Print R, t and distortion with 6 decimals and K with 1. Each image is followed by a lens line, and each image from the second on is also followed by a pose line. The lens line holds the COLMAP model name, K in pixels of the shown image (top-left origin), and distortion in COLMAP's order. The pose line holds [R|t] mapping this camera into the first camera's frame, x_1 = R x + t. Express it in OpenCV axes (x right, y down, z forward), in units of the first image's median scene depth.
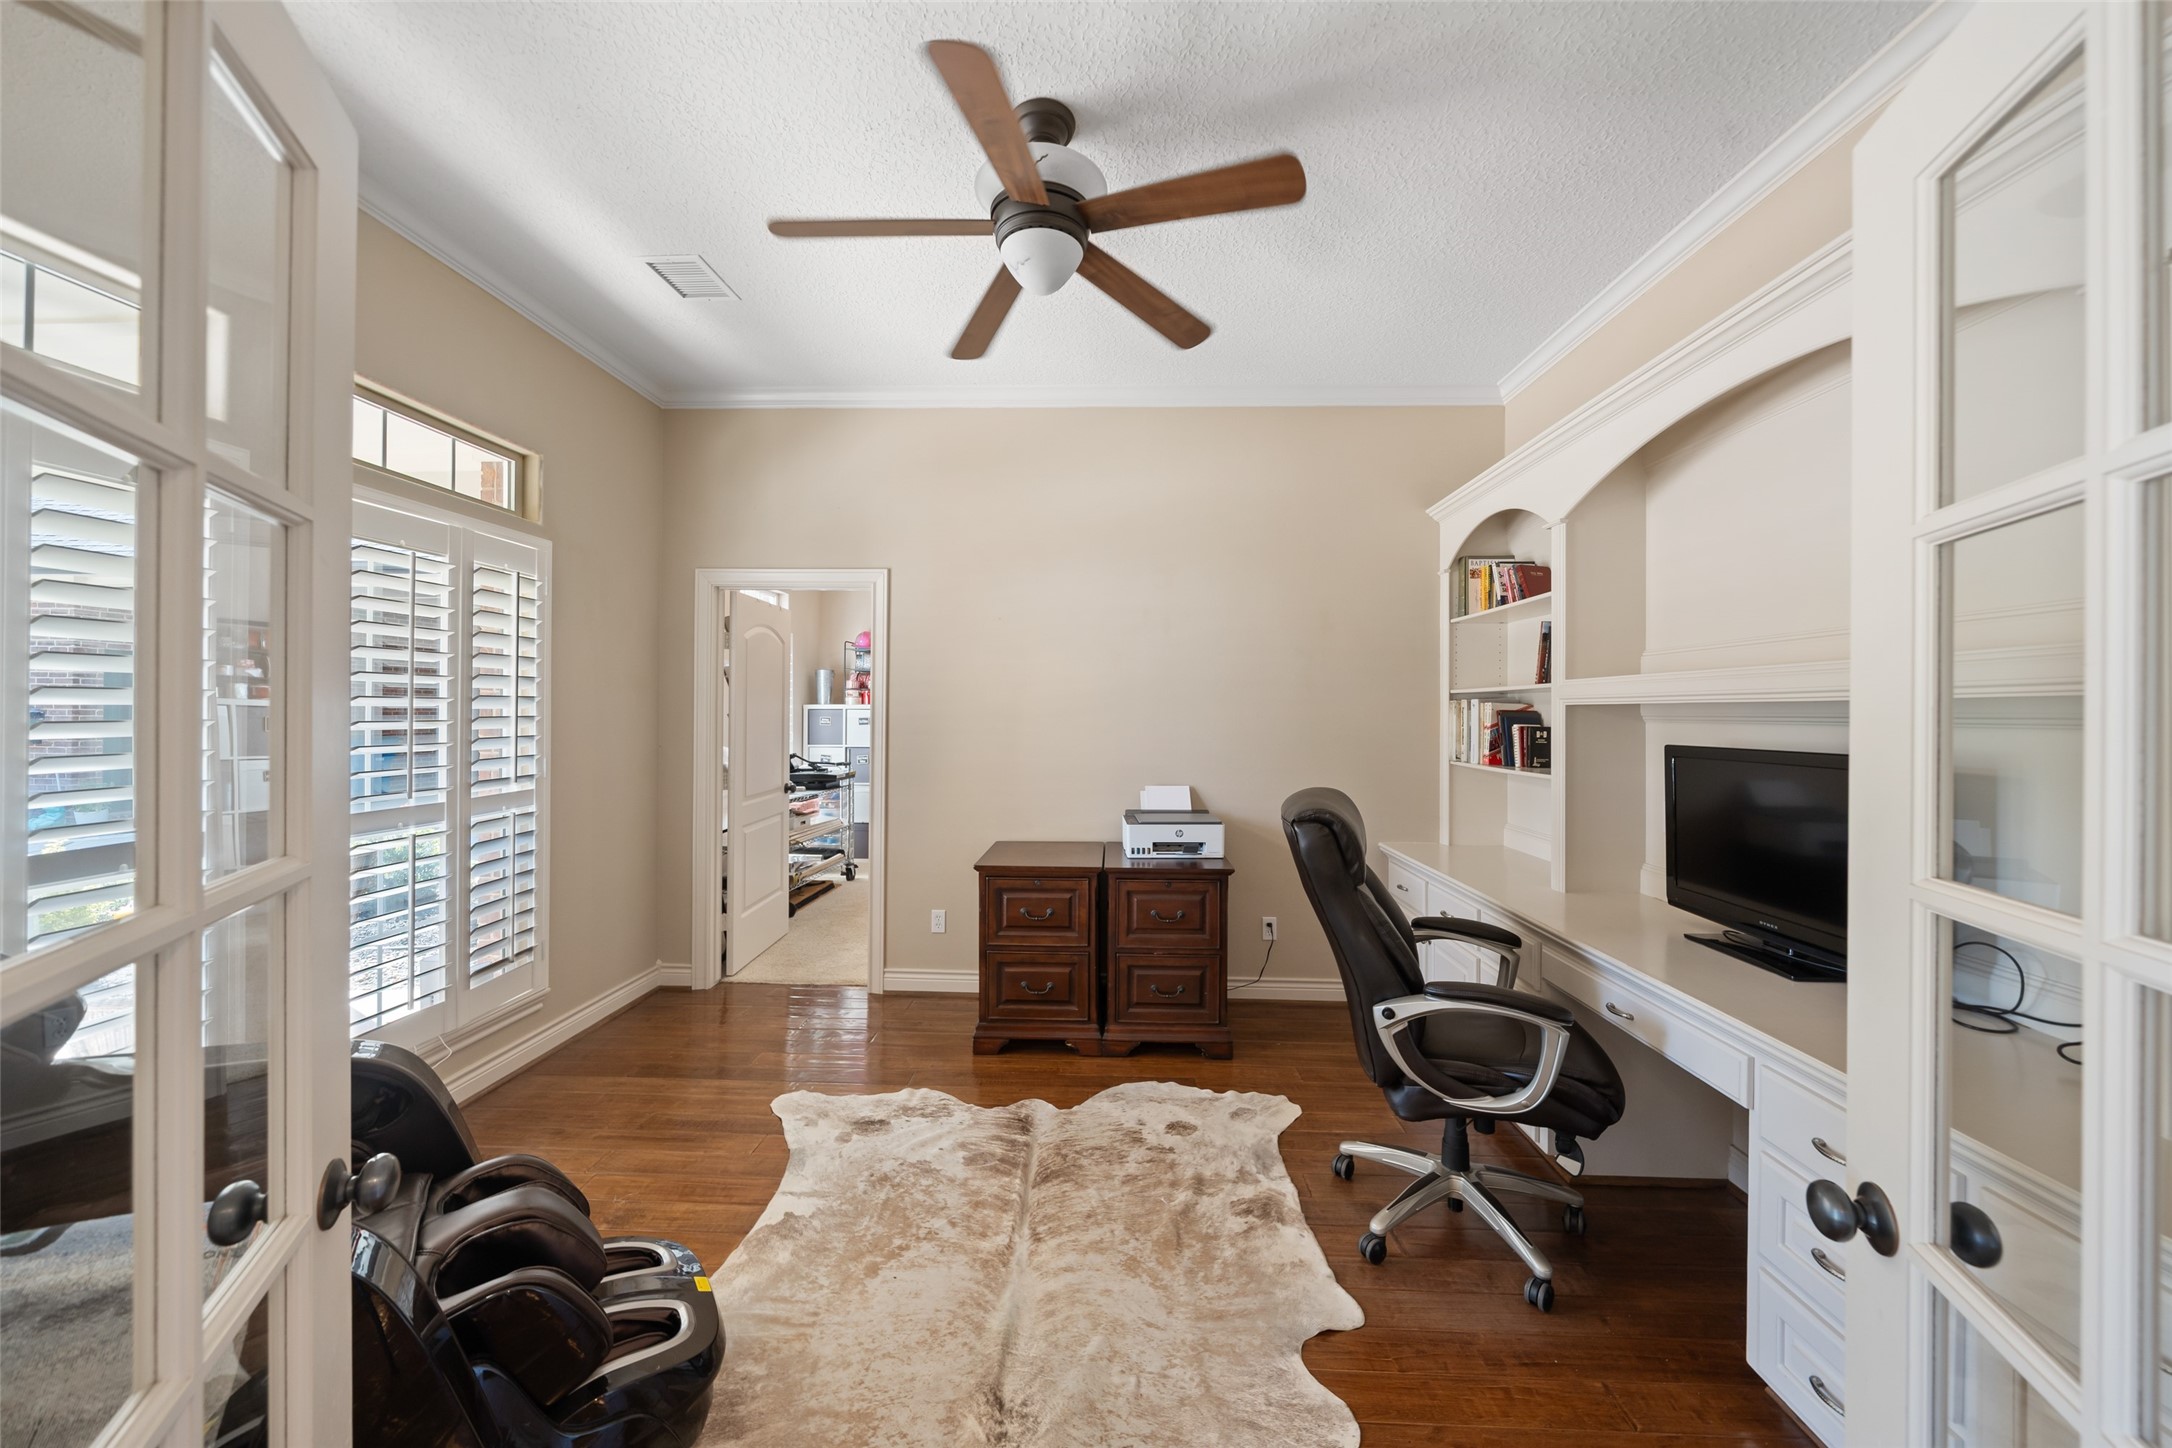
lens RADIAL K [[805.5, 0, 1088.9], [0, 805.5, 717.3], [0, 0, 1]] dist [-0.005594, -0.000217]
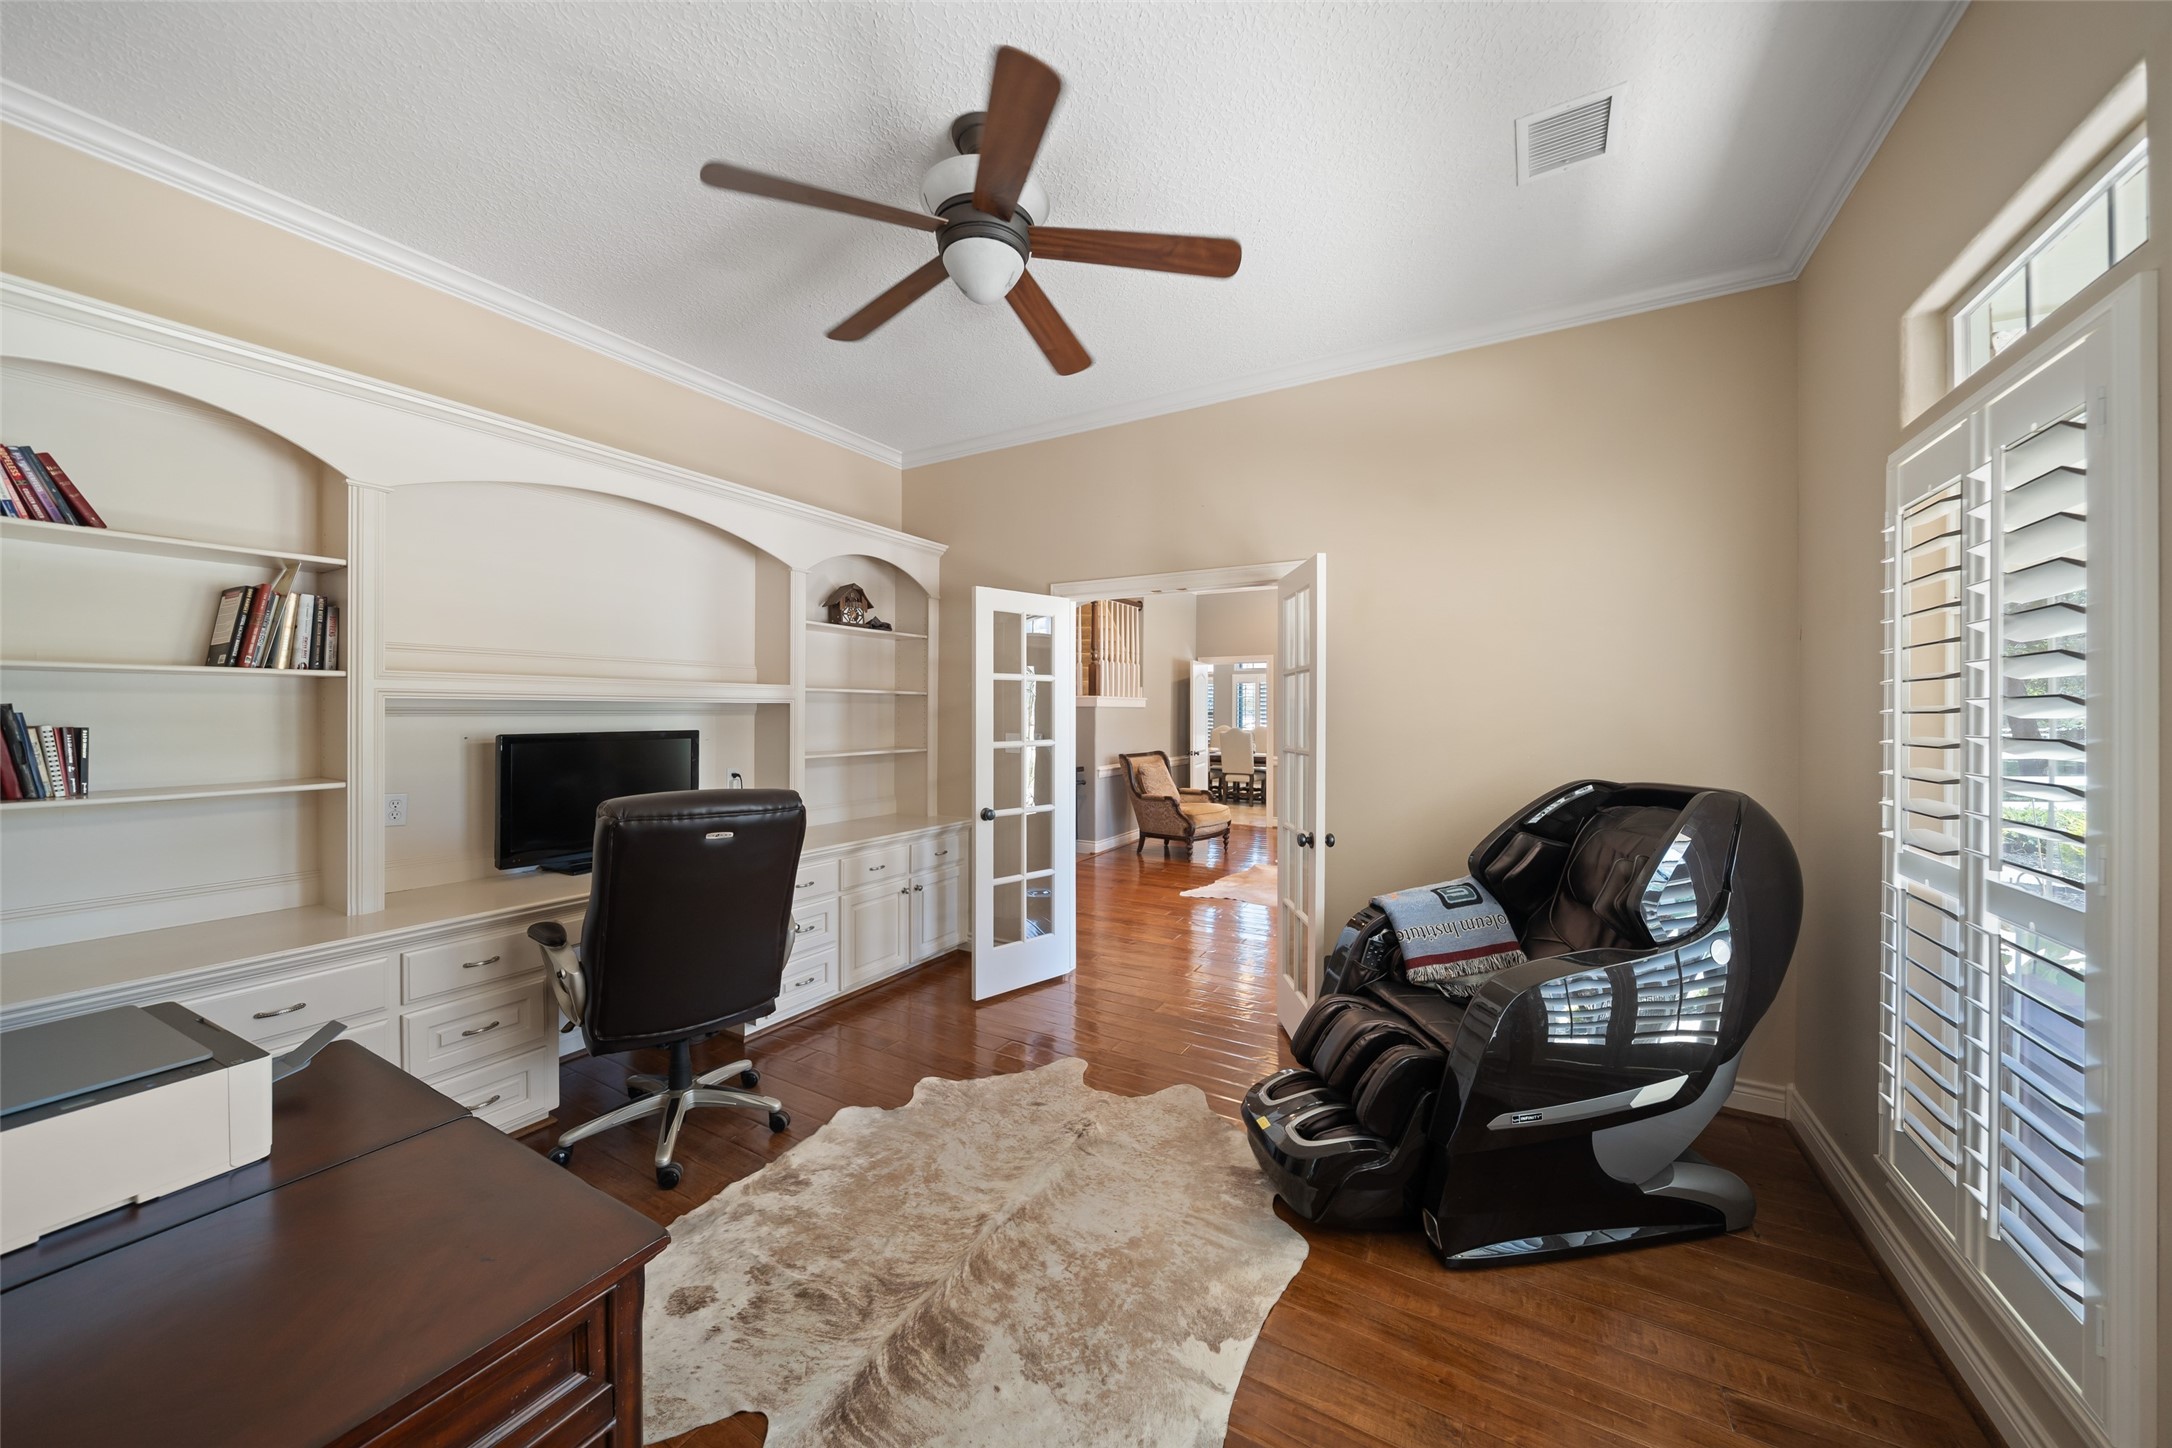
lens RADIAL K [[751.8, 0, 1082.2], [0, 751.8, 712.7], [0, 0, 1]] dist [-0.004534, 0.000219]
pose [[-0.888173, -0.008725, 0.459427, -0.589920], [-0.005796, 0.999953, 0.007786, -0.017183], [-0.459473, 0.004252, -0.888181, 1.709483]]
